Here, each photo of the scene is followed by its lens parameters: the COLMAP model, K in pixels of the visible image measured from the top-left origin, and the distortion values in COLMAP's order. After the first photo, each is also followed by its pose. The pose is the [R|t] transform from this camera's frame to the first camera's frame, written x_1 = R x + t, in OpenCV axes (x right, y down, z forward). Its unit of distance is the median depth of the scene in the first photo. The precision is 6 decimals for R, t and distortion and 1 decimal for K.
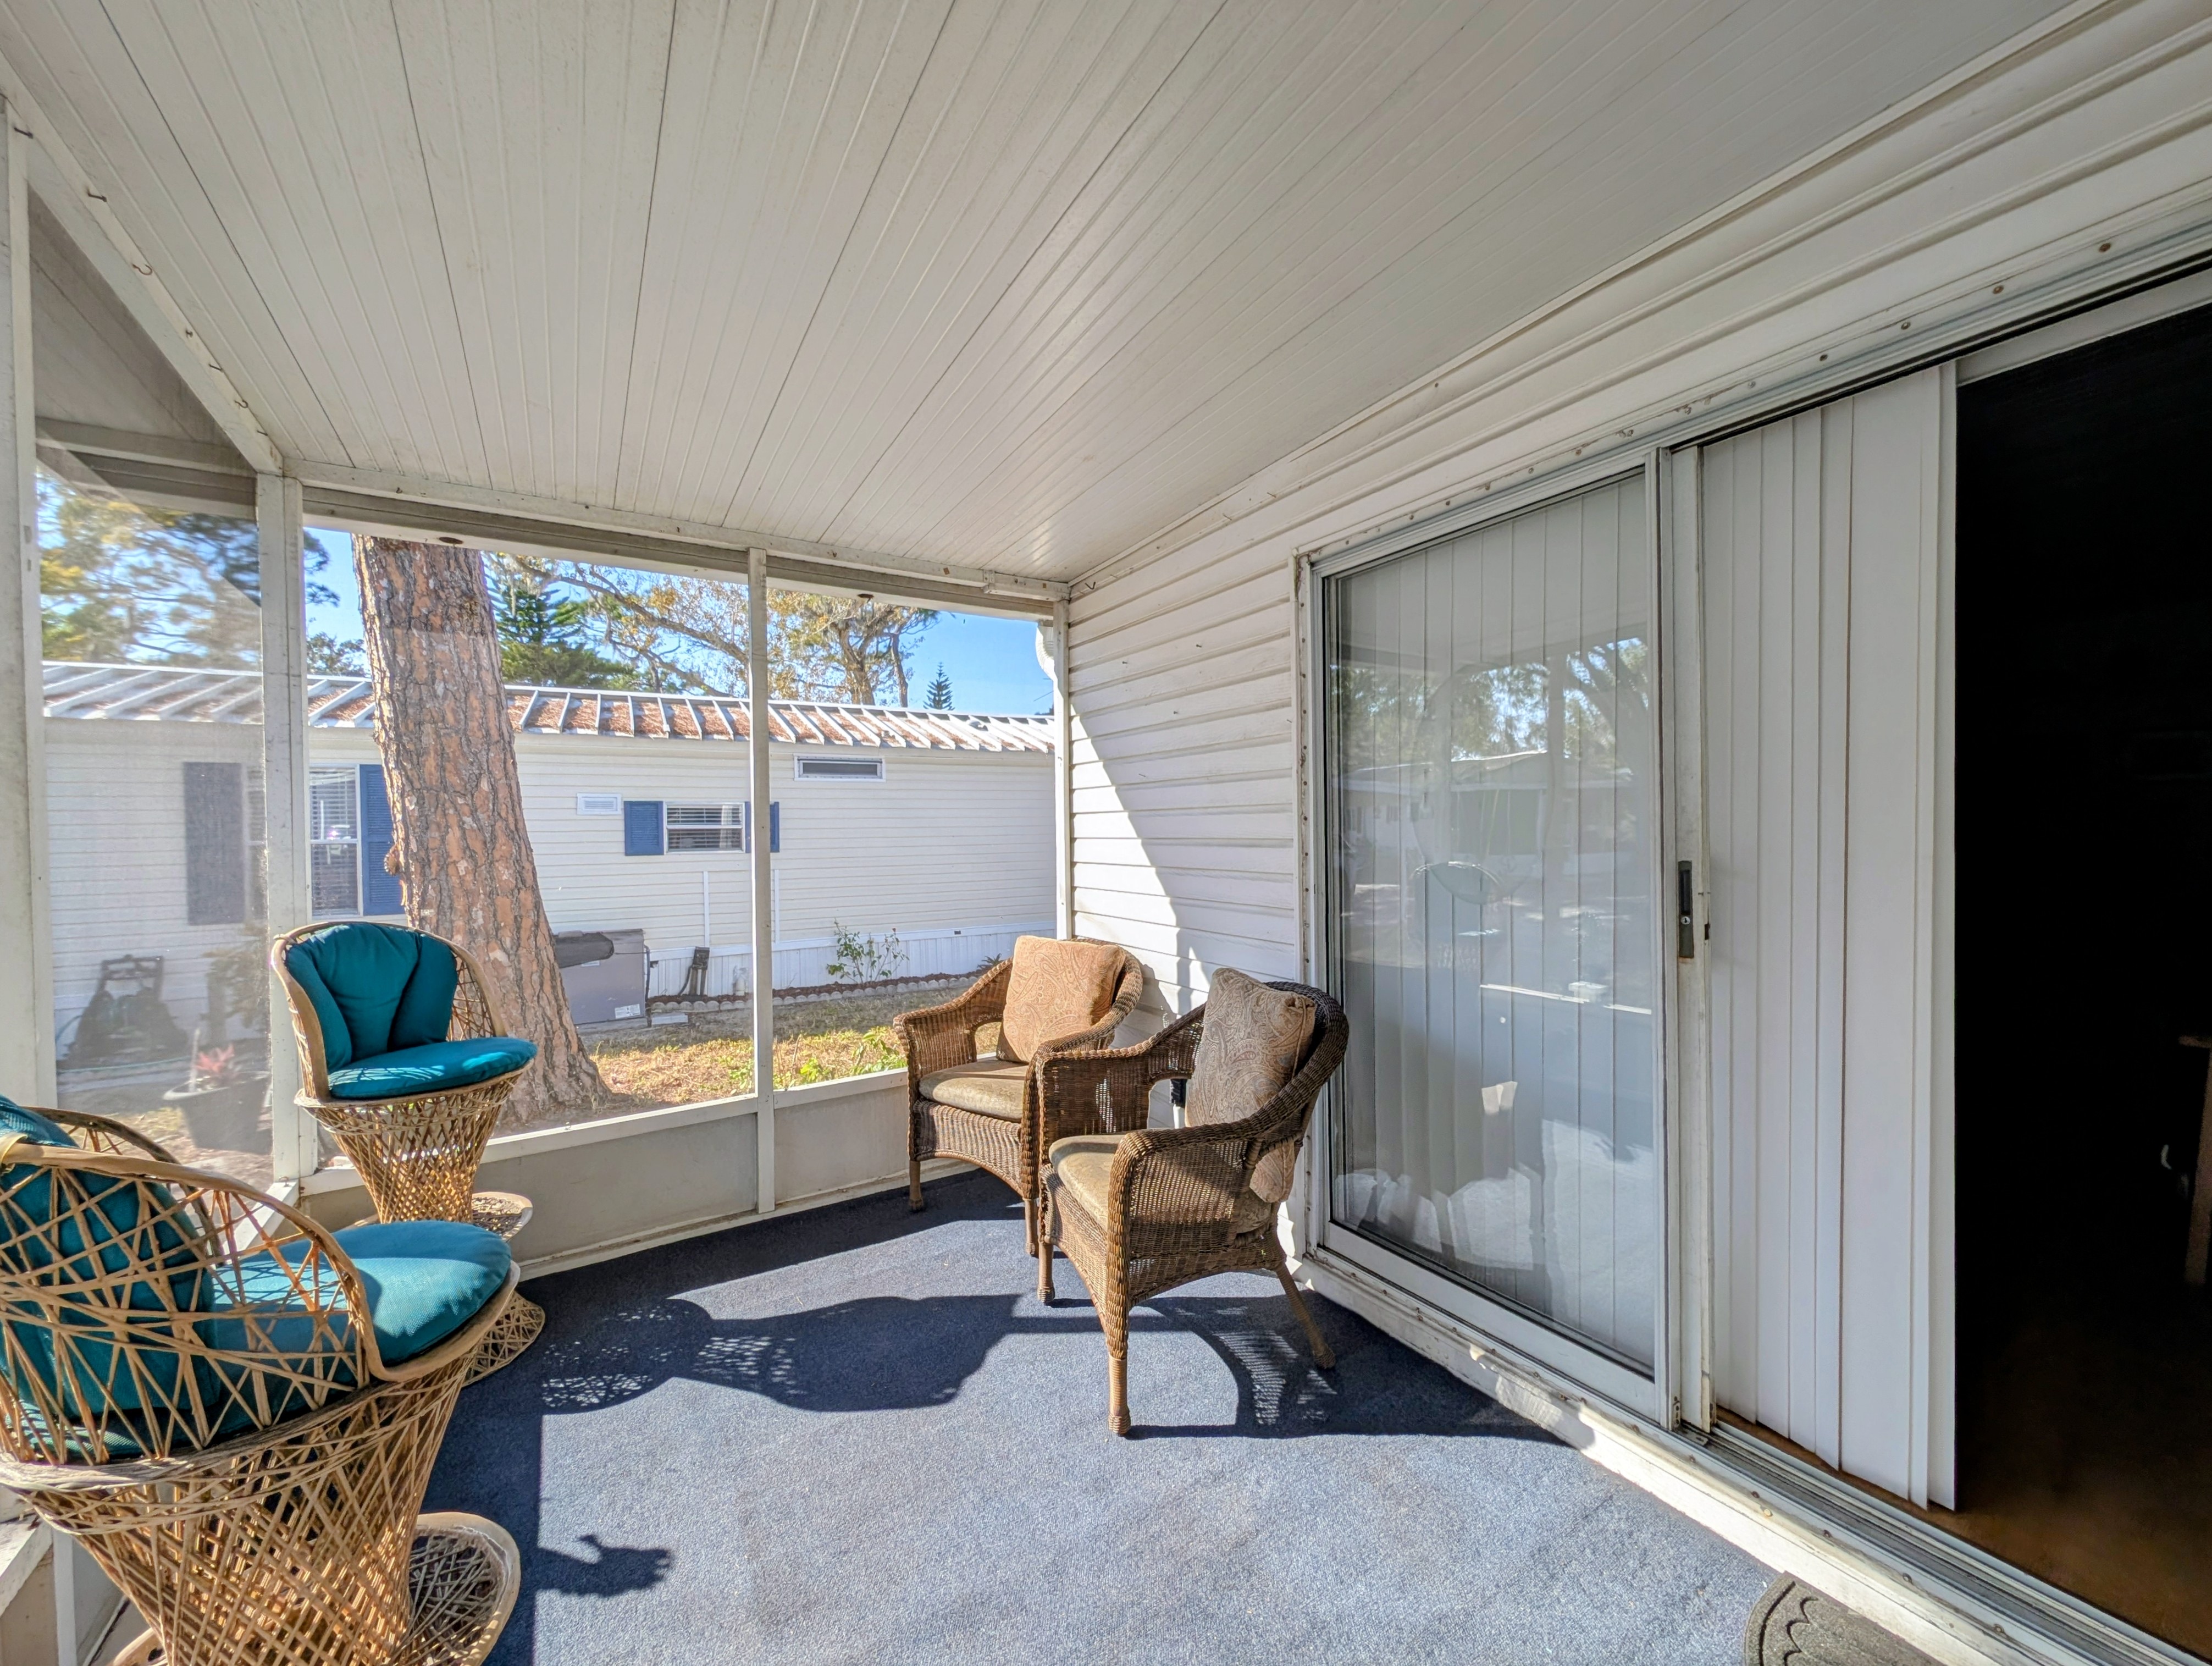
lens RADIAL K [[844.0, 0, 1105.9], [0, 844.0, 831.8], [0, 0, 1]] dist [0.013166, -0.004755]
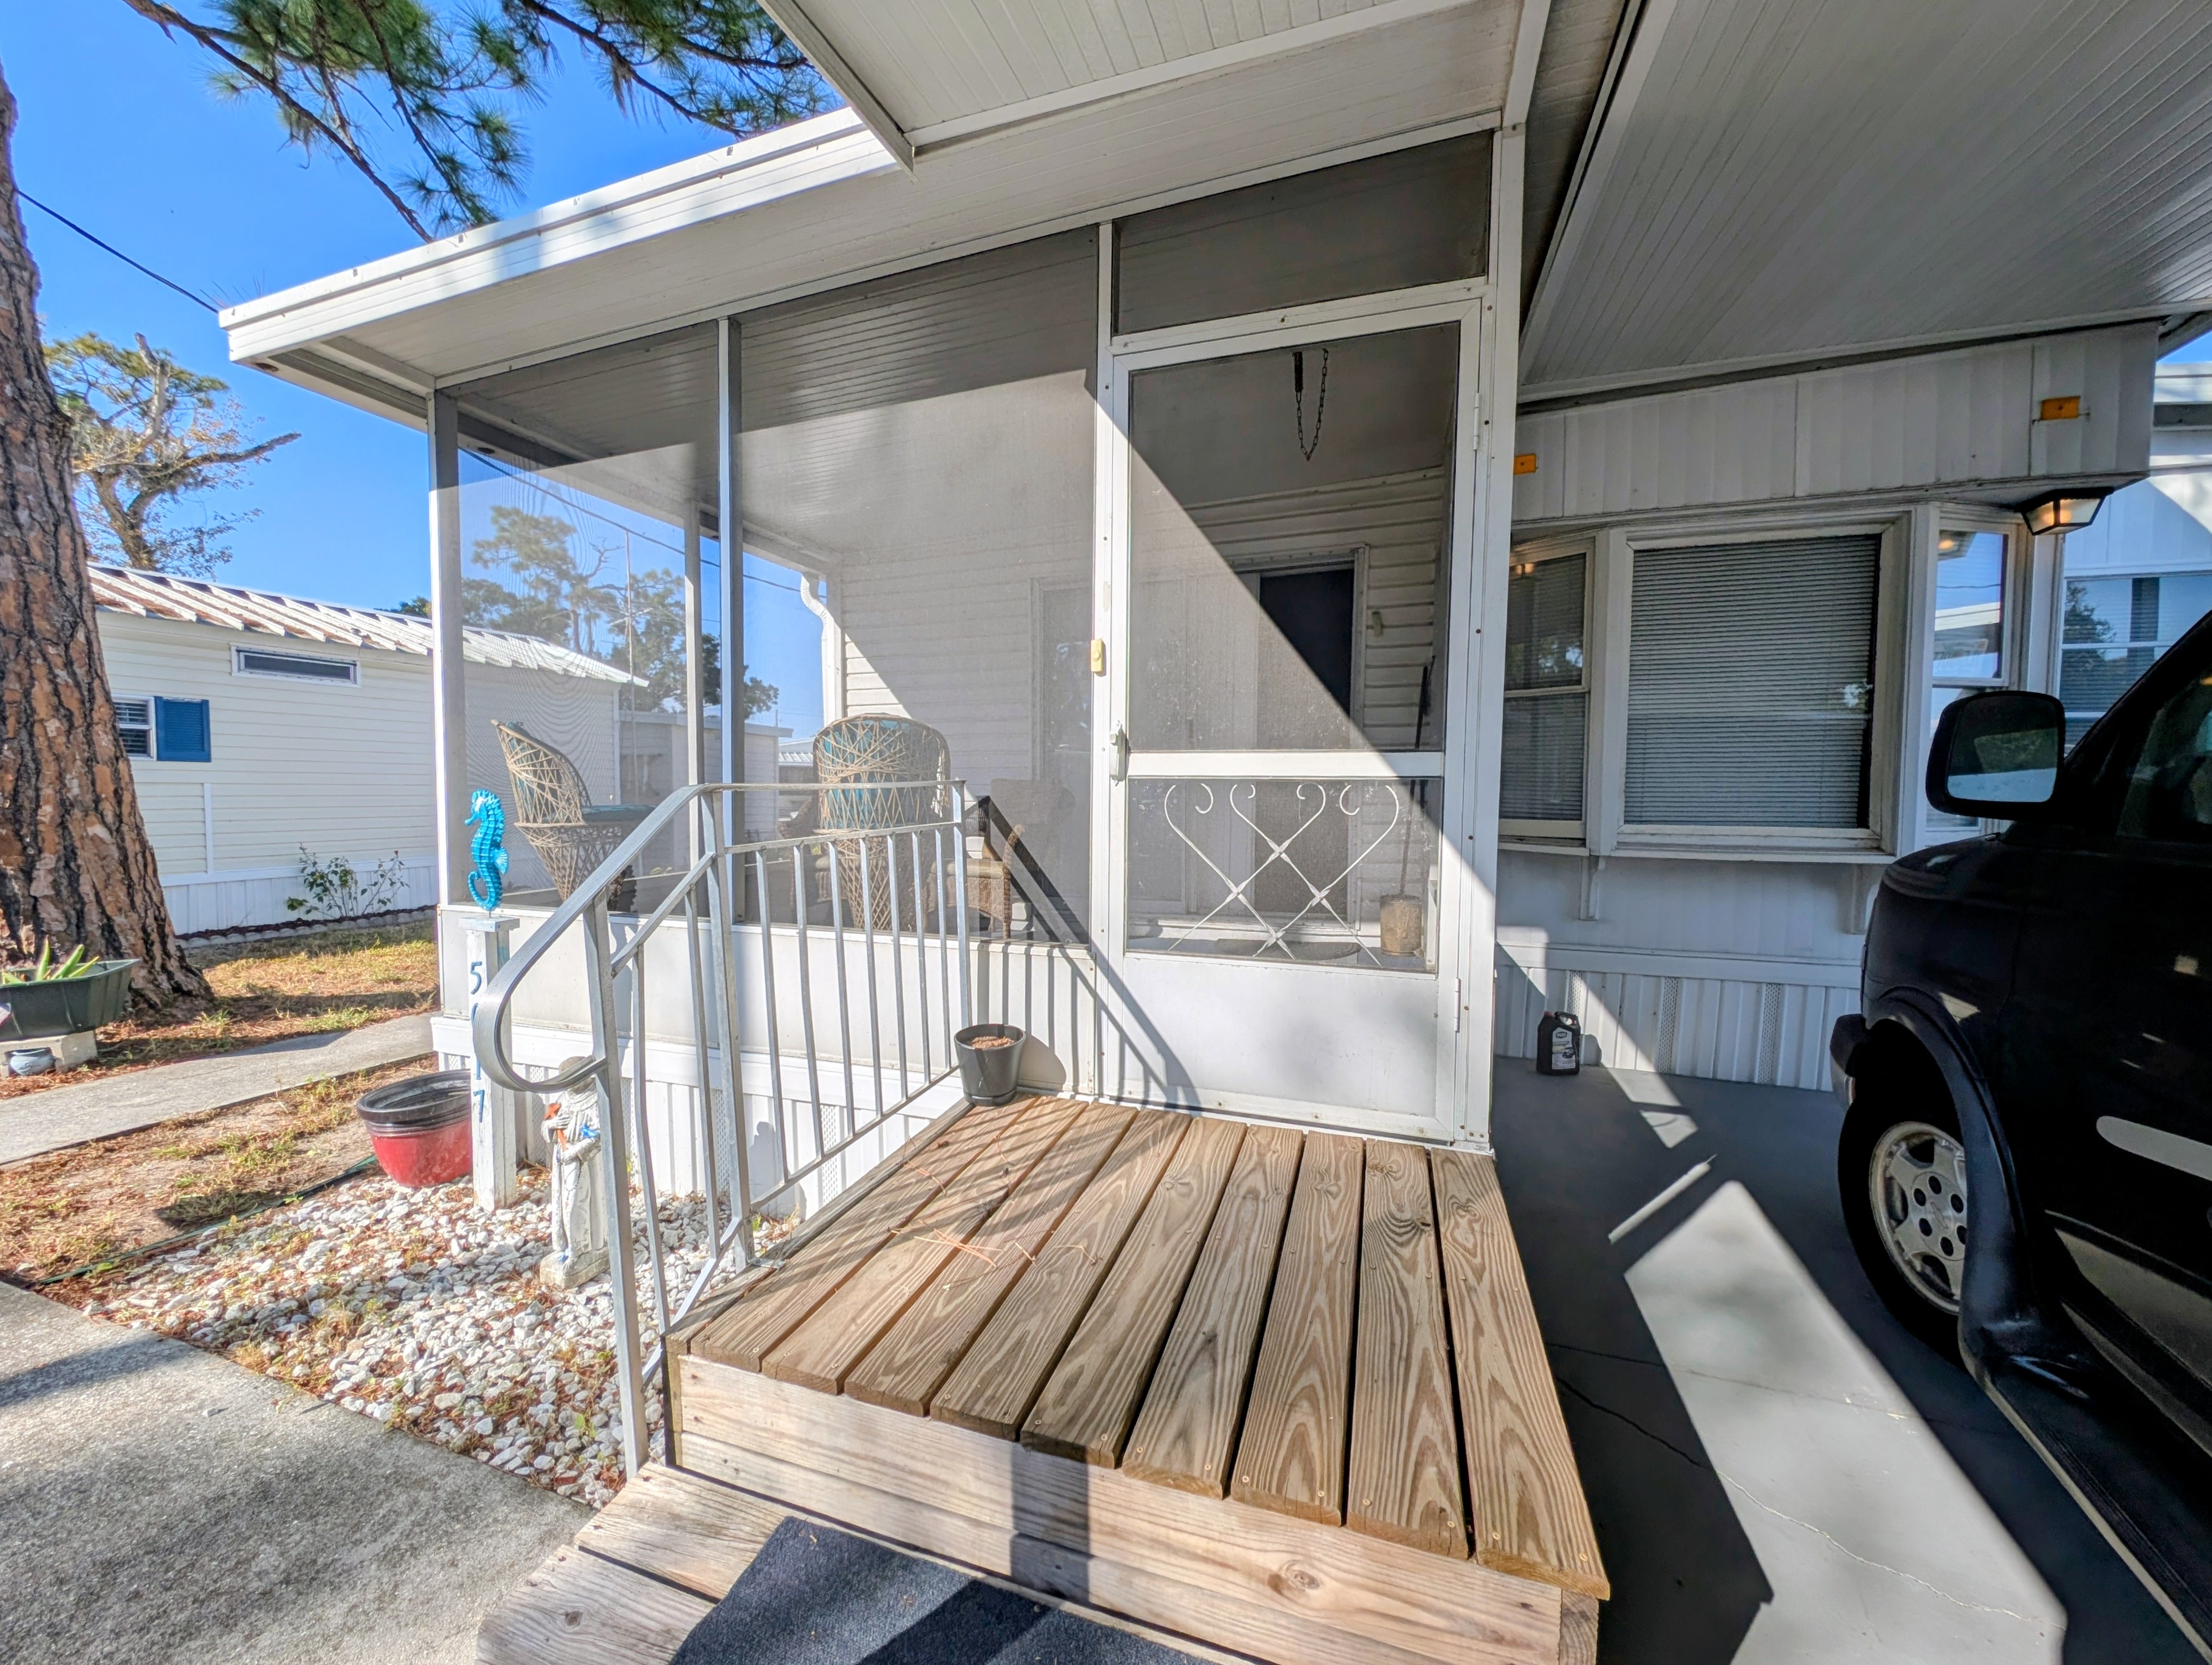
lens RADIAL K [[843.8, 0, 1105.9], [0, 843.8, 831.3], [0, 0, 1]] dist [0.013166, -0.004755]
pose [[0.774464, -0.016699, 0.632397, -0.474646], [-0.008021, 0.999312, 0.036210, 0.107892], [-0.632567, -0.033116, 0.773797, -0.362758]]
